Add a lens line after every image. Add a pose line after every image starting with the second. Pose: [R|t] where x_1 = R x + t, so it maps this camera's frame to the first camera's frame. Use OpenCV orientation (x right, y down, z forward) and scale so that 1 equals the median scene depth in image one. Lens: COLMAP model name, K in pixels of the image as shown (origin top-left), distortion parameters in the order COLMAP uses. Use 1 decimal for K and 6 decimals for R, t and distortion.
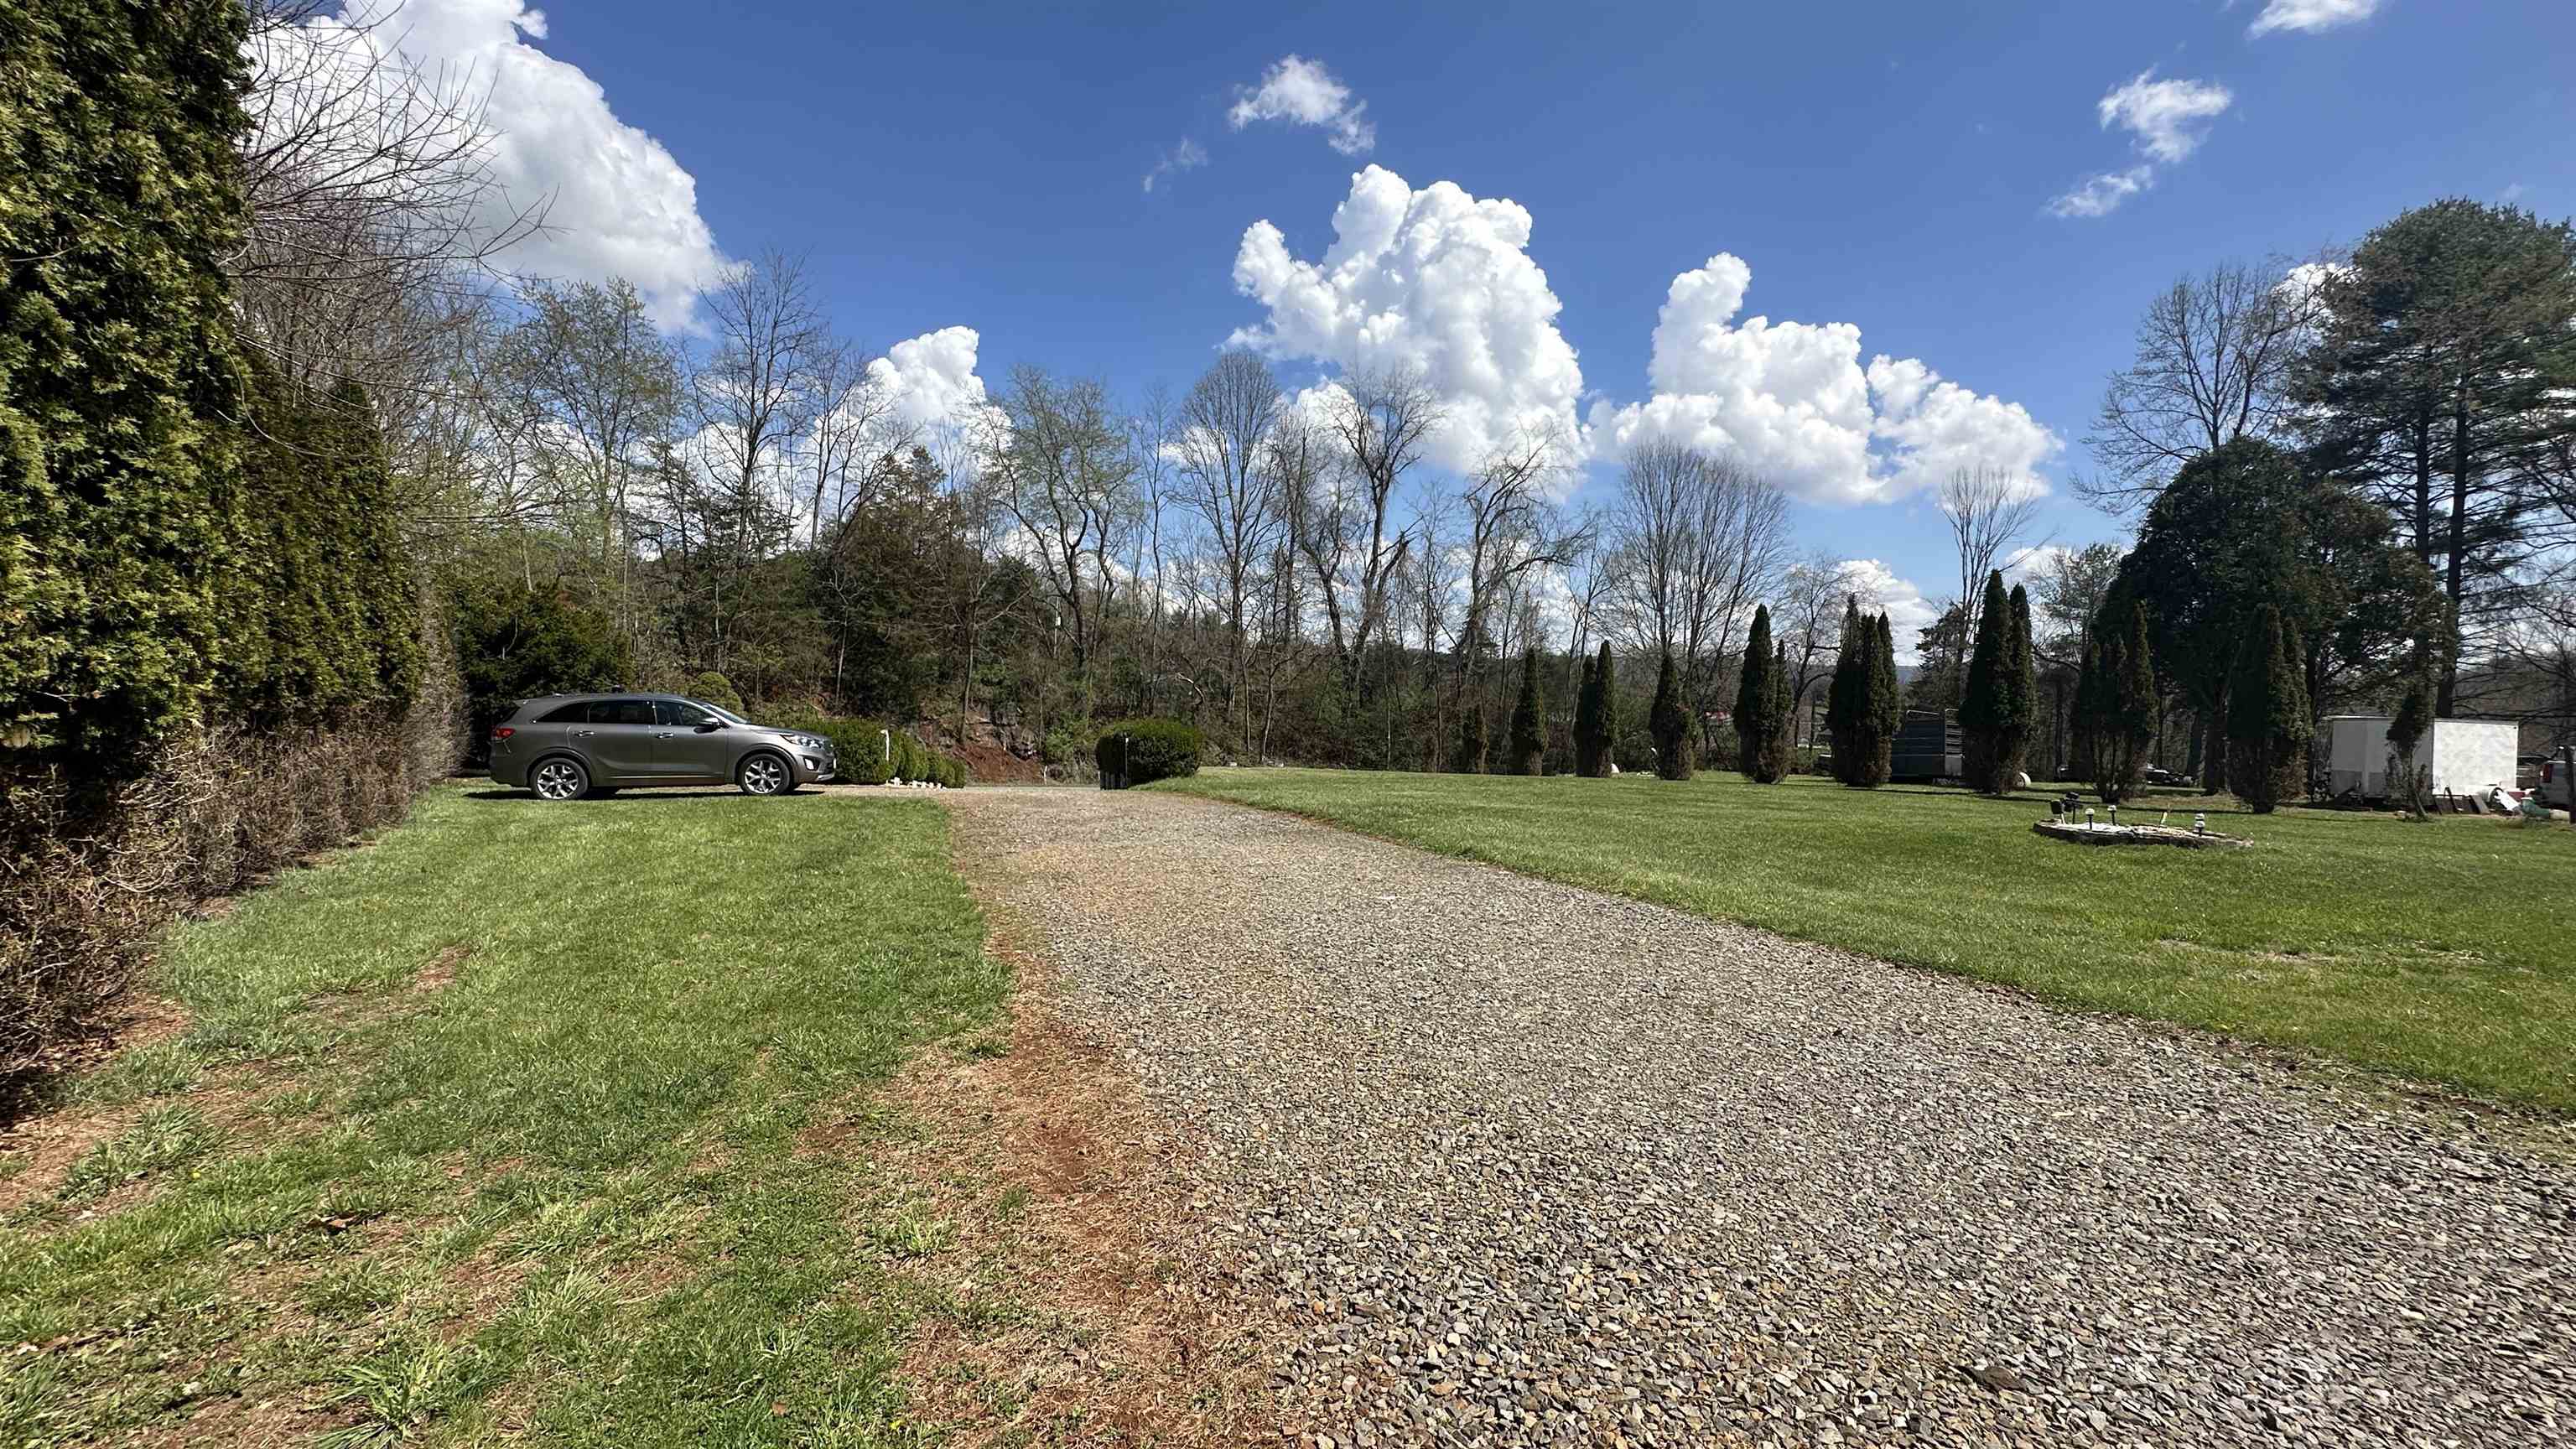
lens RADIAL K [[1033.9, 0, 1287.9], [0, 1033.9, 738.0], [0, 0, 1]] dist [0.001771, 0.000388]
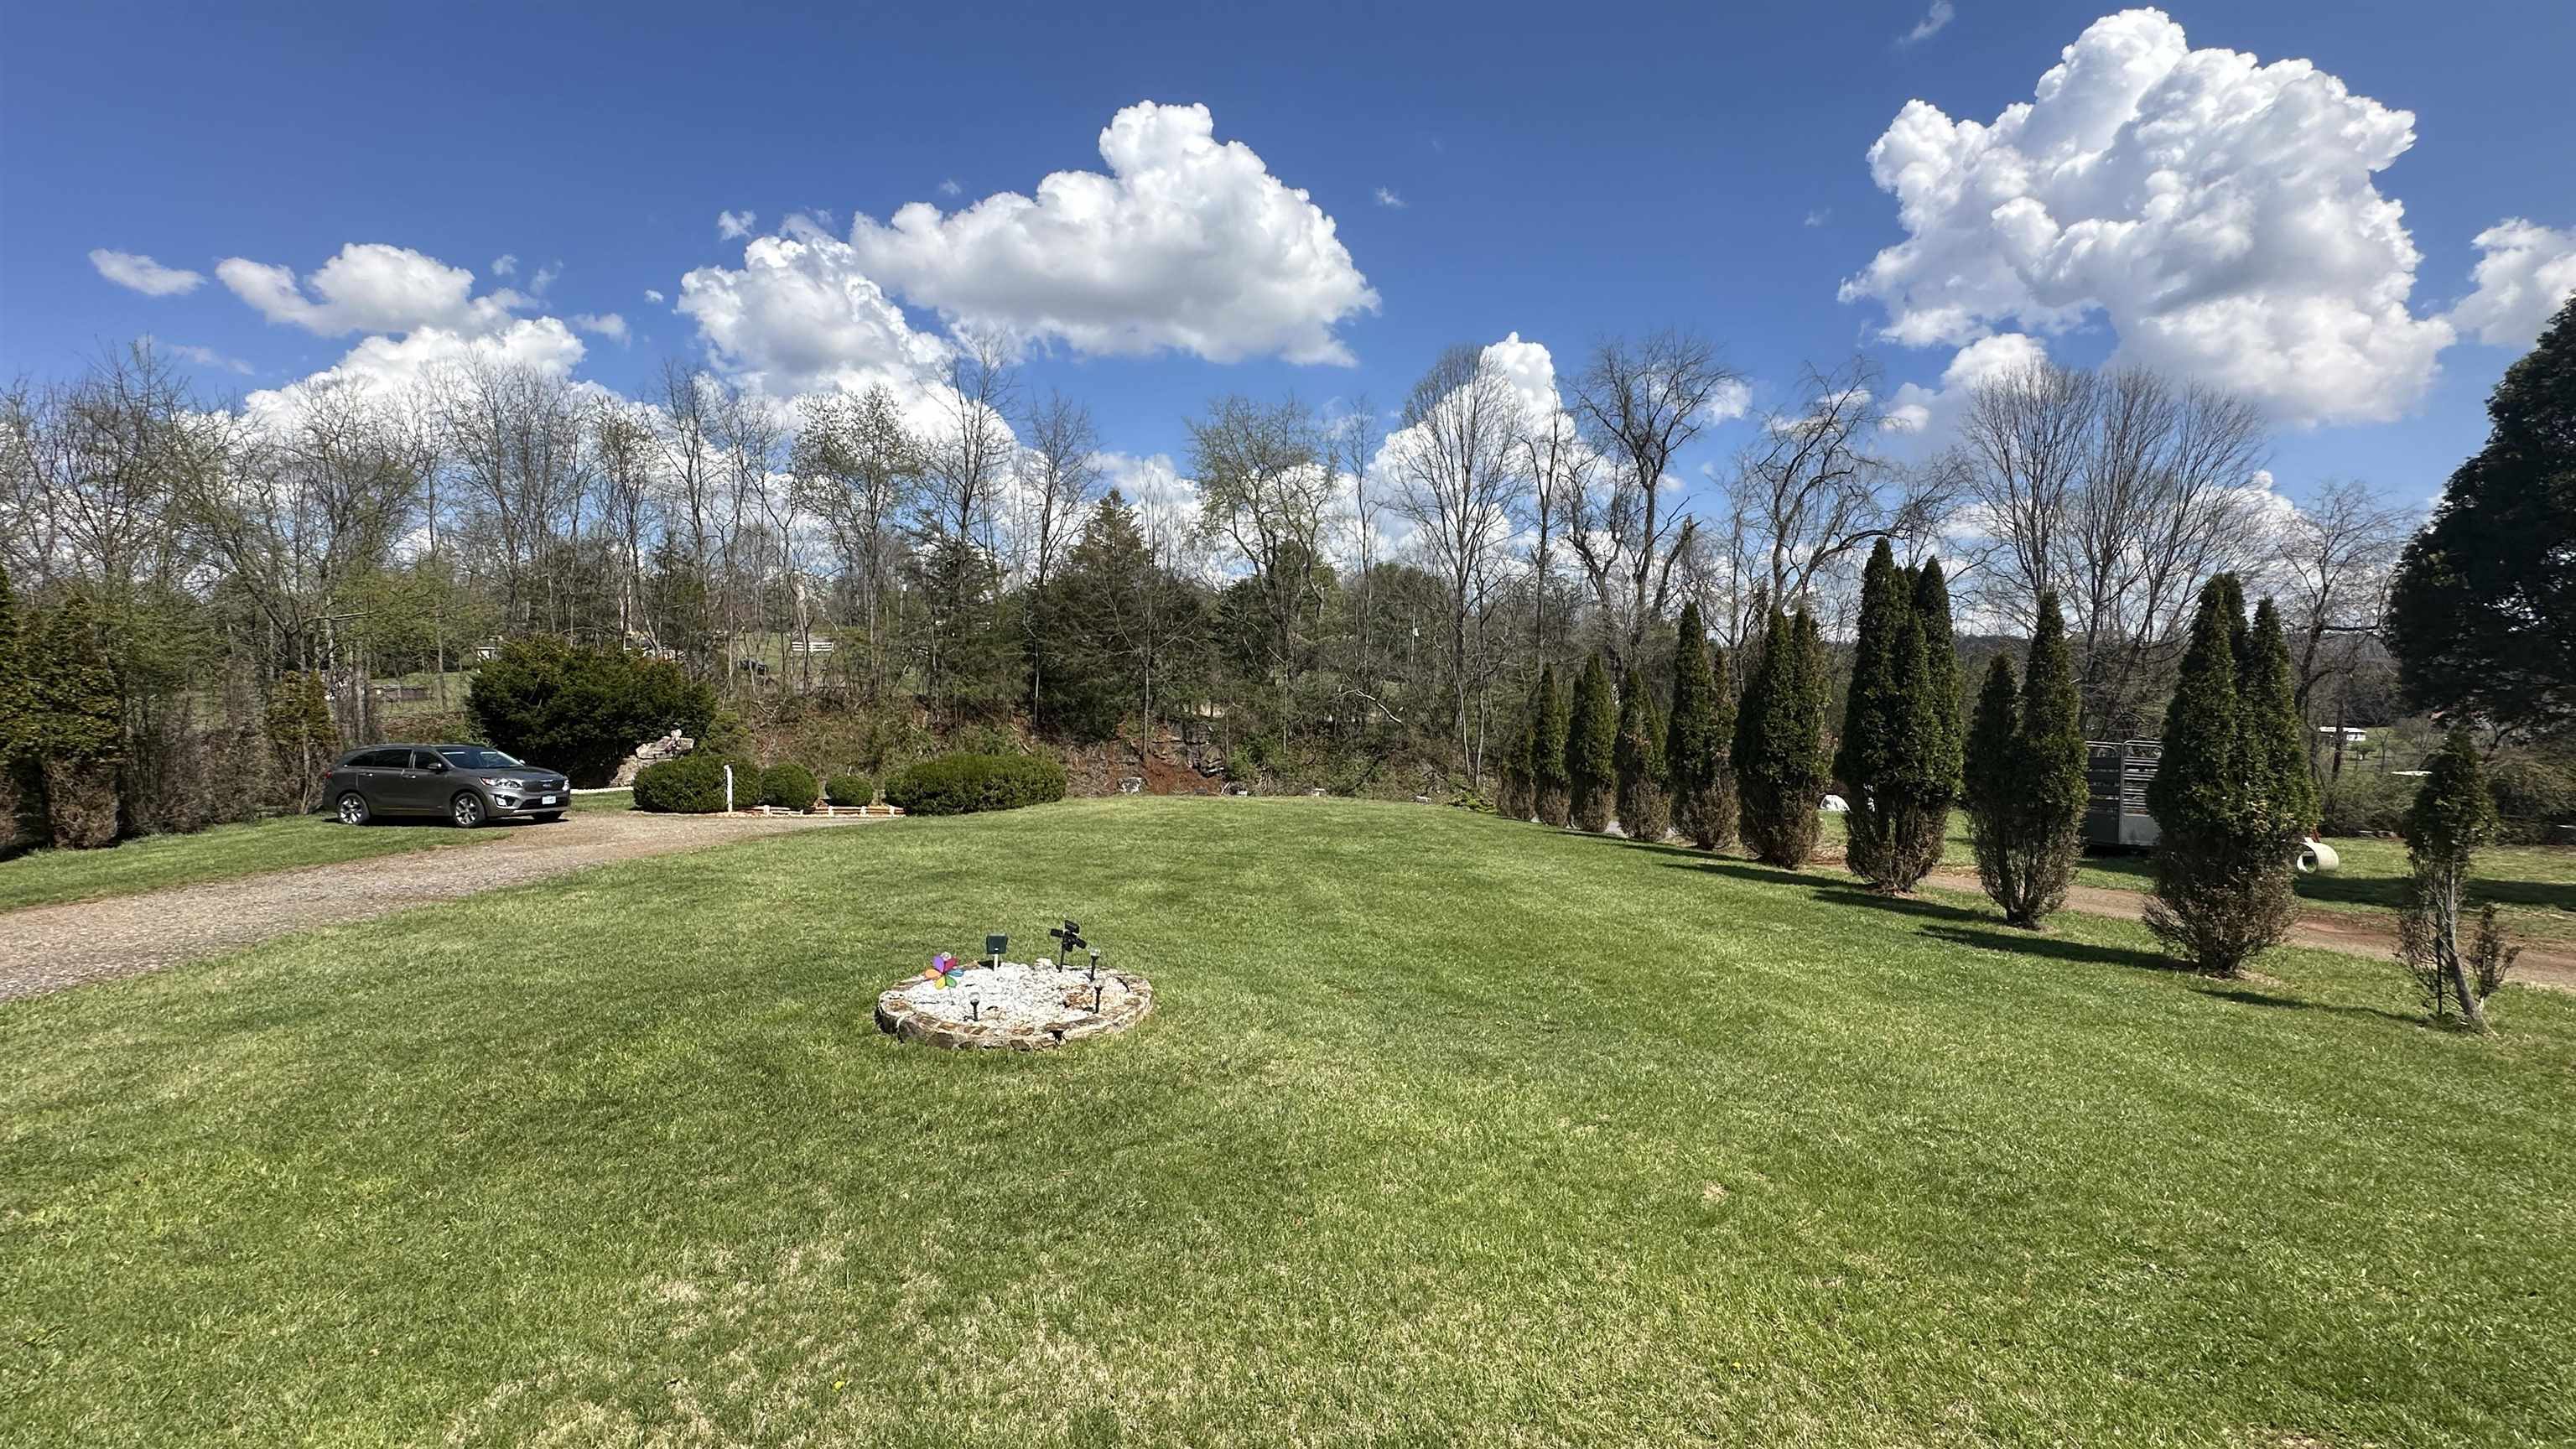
lens RADIAL K [[1033.9, 0, 1287.8], [0, 1033.9, 716.2], [0, 0, 1]] dist [0.001771, 0.000388]
pose [[0.872011, -0.007183, -0.489434, 0.369660], [-0.003761, 0.999765, -0.021372, -0.020544], [0.489472, 0.020477, 0.871778, 0.145484]]
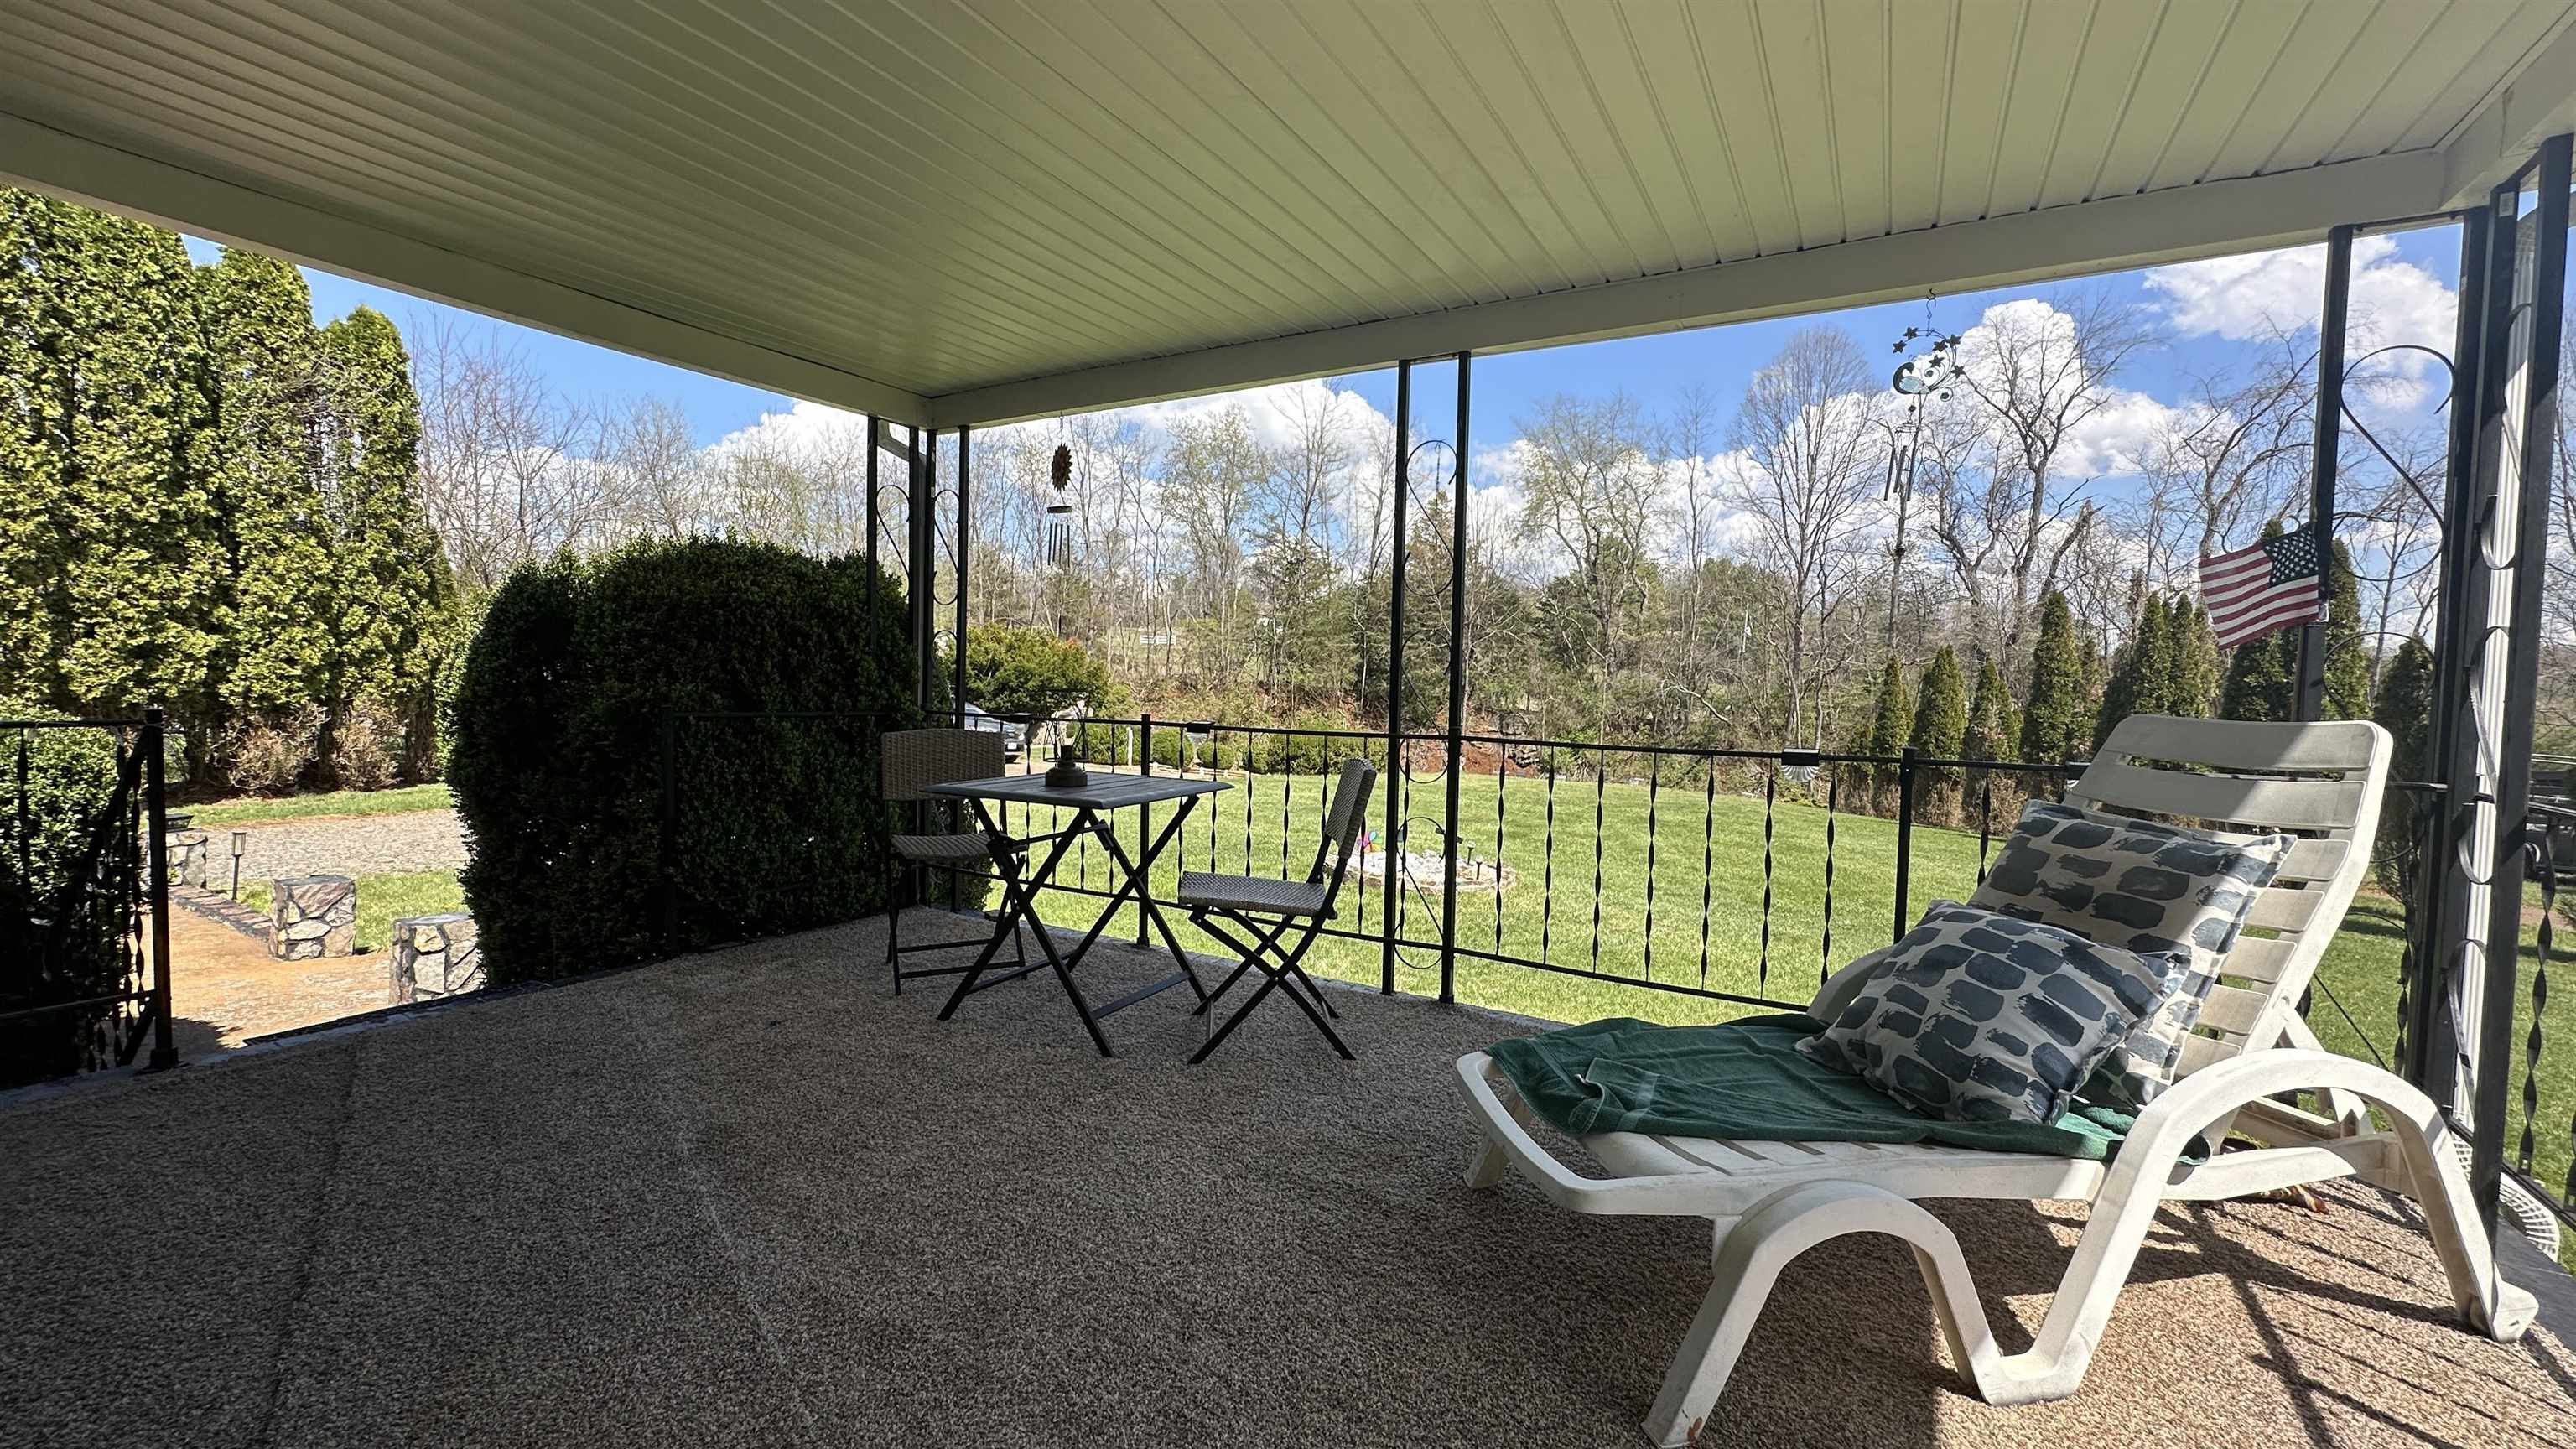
lens RADIAL K [[1033.9, 0, 1279.1], [0, 1033.9, 724.5], [0, 0, 1]] dist [0.001771, 0.000388]
pose [[0.687747, 0.025366, -0.725507, 0.397185], [-0.043505, 0.999033, -0.006312, -0.006113], [0.724646, 0.035904, 0.688186, 0.082729]]
